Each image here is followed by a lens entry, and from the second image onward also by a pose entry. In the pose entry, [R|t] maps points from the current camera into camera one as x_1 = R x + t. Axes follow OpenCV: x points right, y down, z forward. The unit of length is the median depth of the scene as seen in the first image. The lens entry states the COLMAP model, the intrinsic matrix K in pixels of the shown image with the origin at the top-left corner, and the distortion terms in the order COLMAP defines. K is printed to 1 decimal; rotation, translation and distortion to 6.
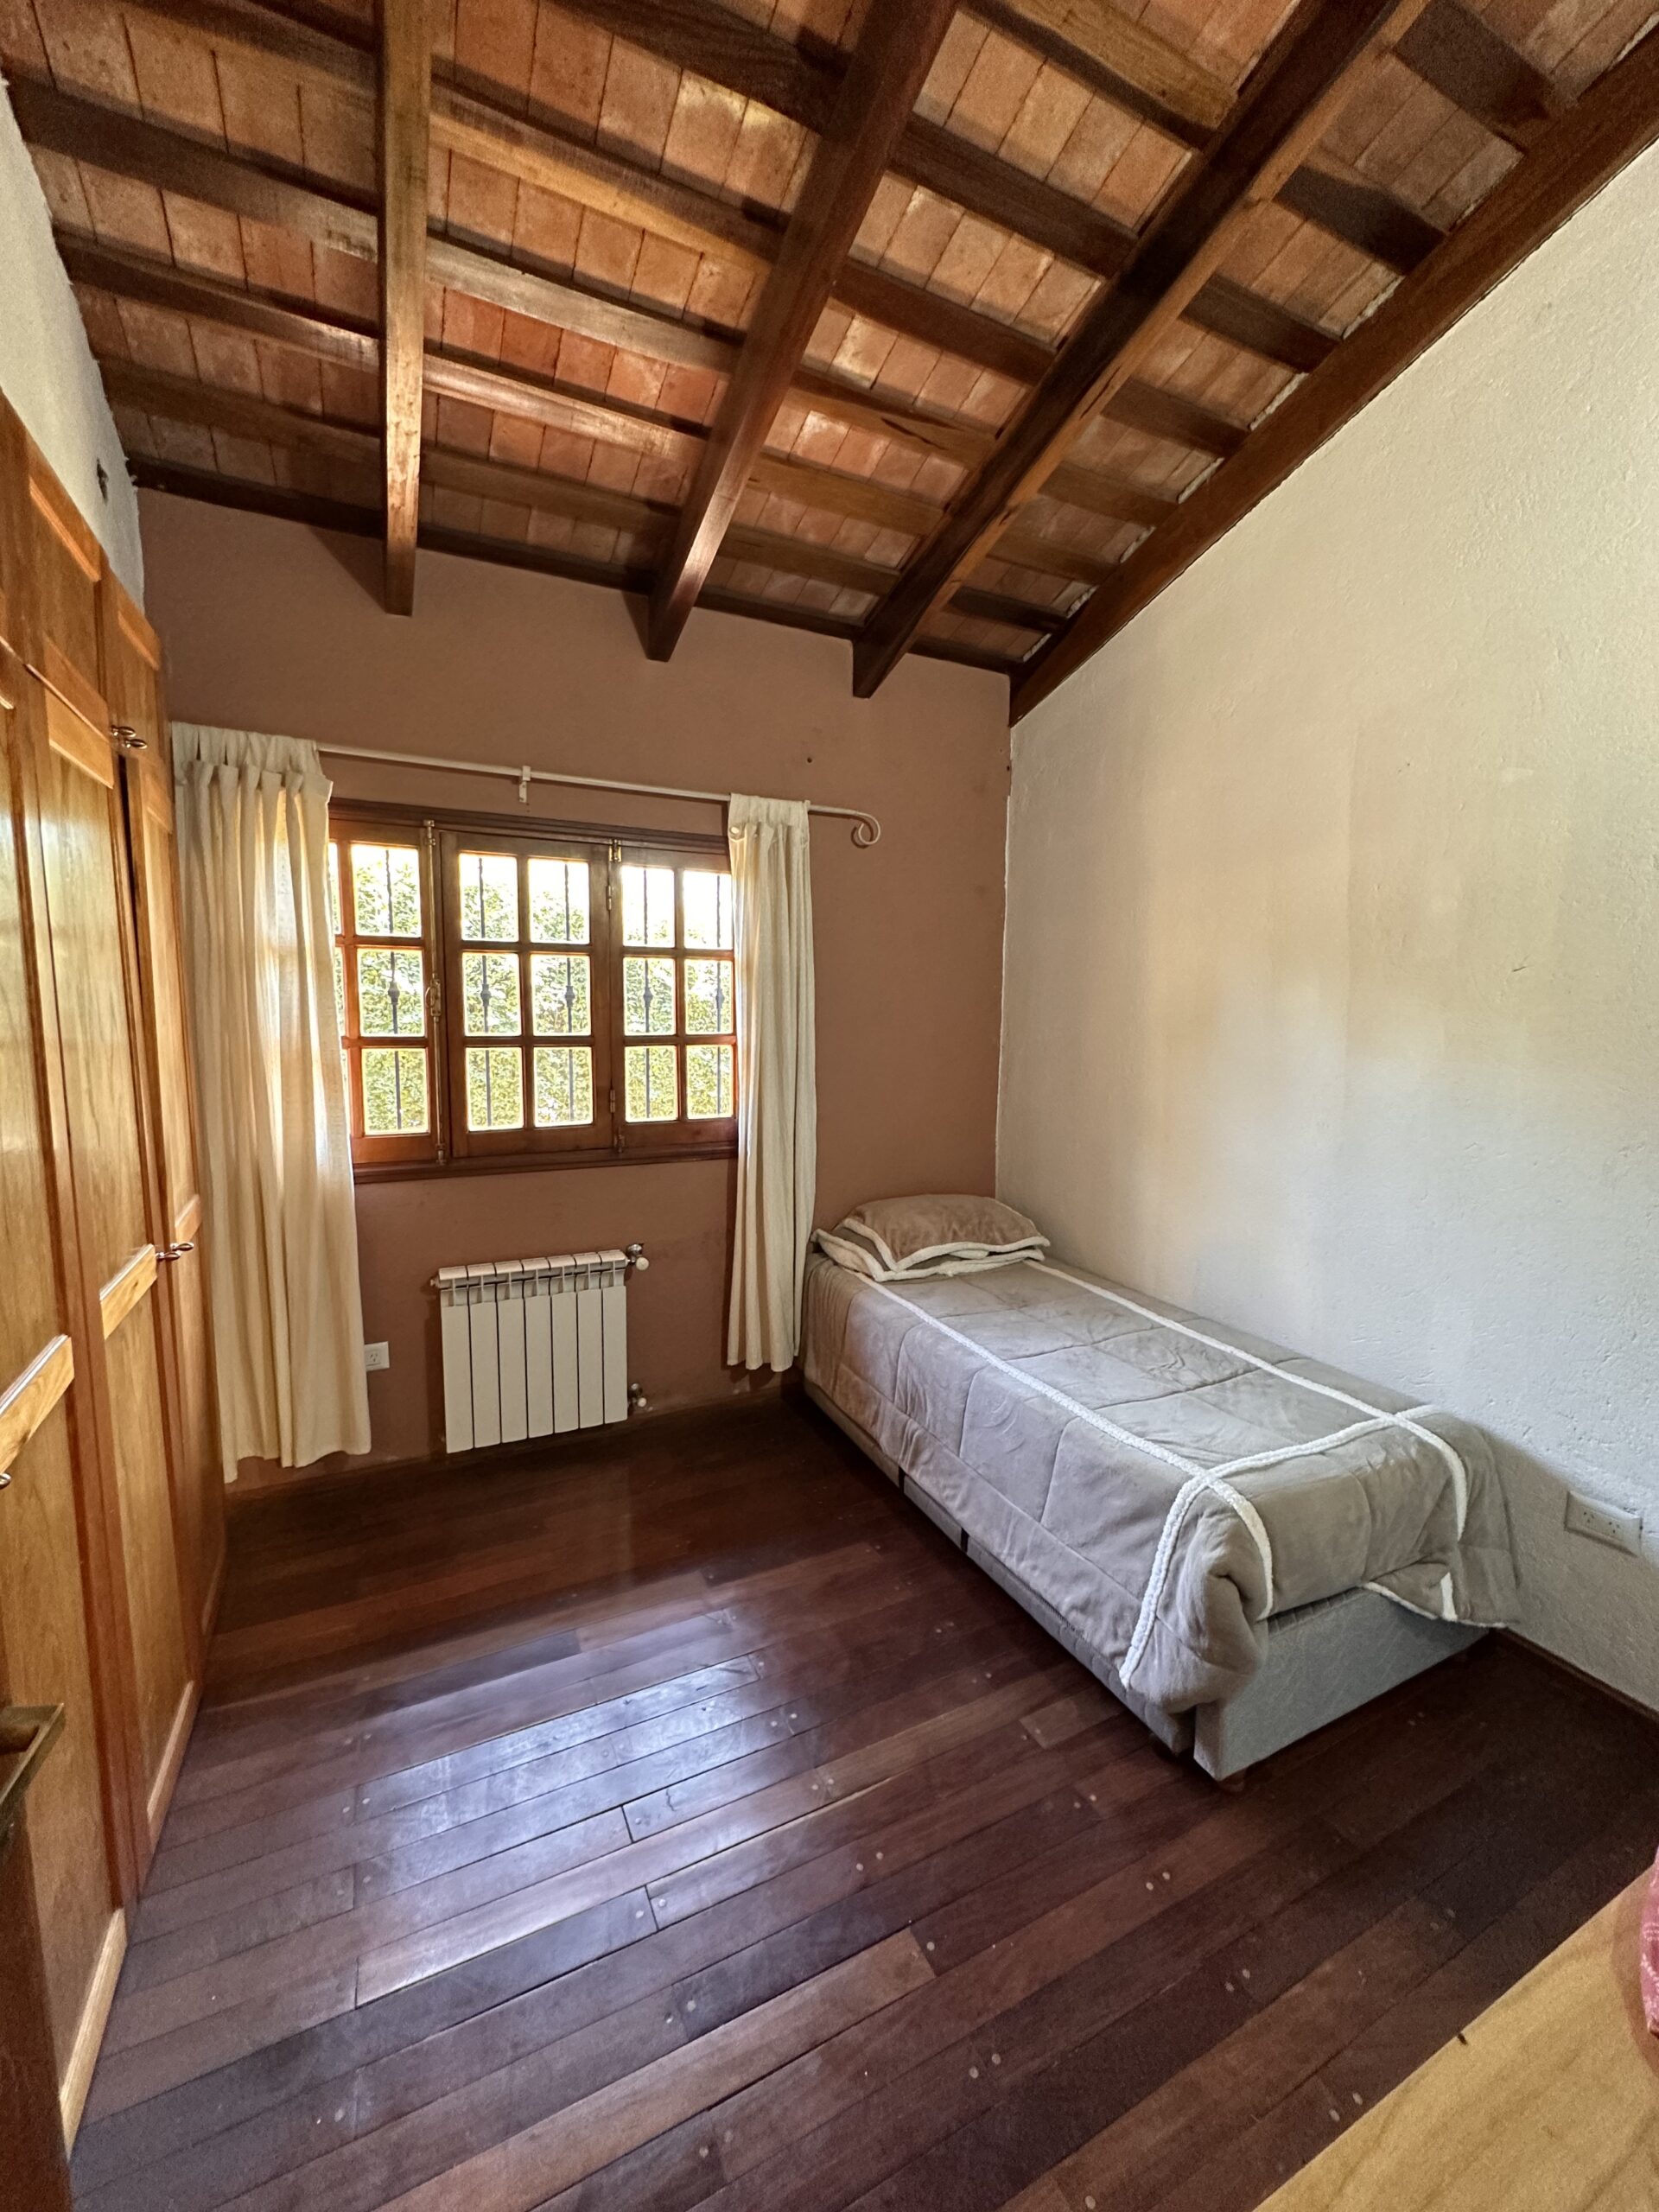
lens RADIAL K [[882.2, 0, 829.8], [0, 882.2, 1098.8], [0, 0, 1]] dist [-0.000981, 0.000033]
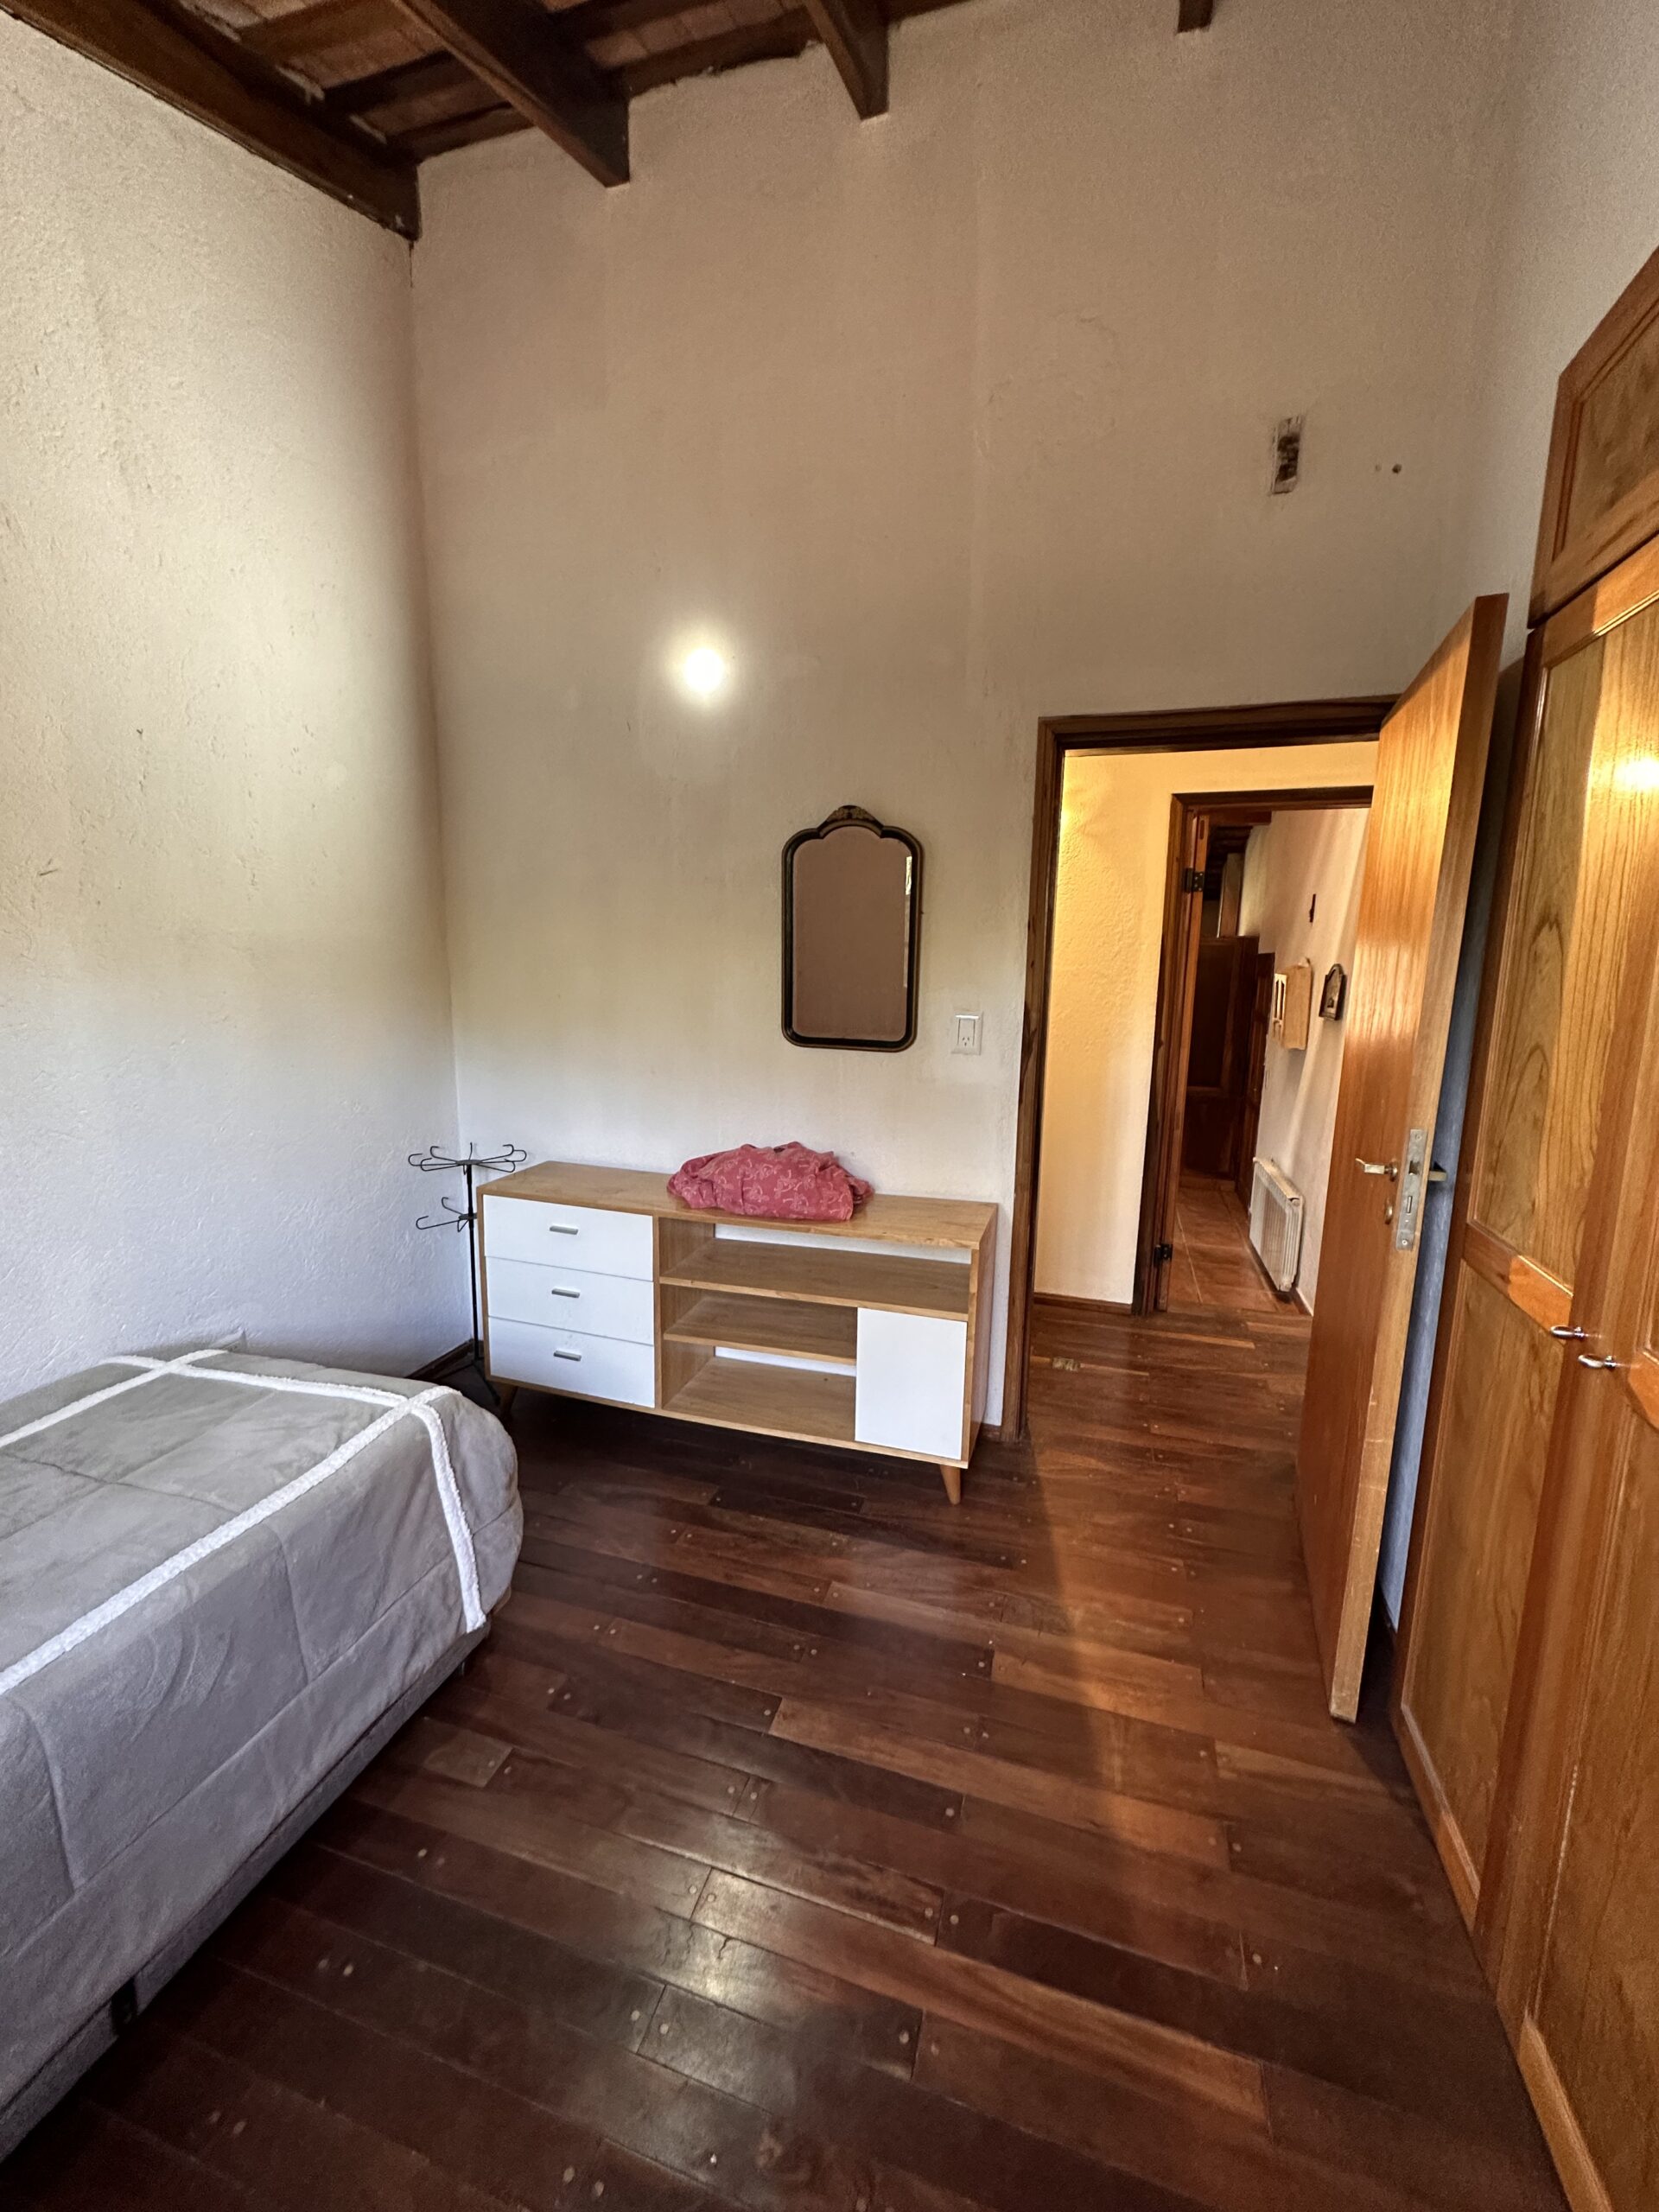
lens RADIAL K [[882.2, 0, 824.6], [0, 882.2, 1099.5], [0, 0, 1]] dist [-0.000981, 0.000033]
pose [[-0.710709, -0.136719, 0.690073, -0.448627], [0.055466, 0.966989, 0.248707, -0.101018], [-0.701296, 0.215034, -0.679664, 1.074444]]
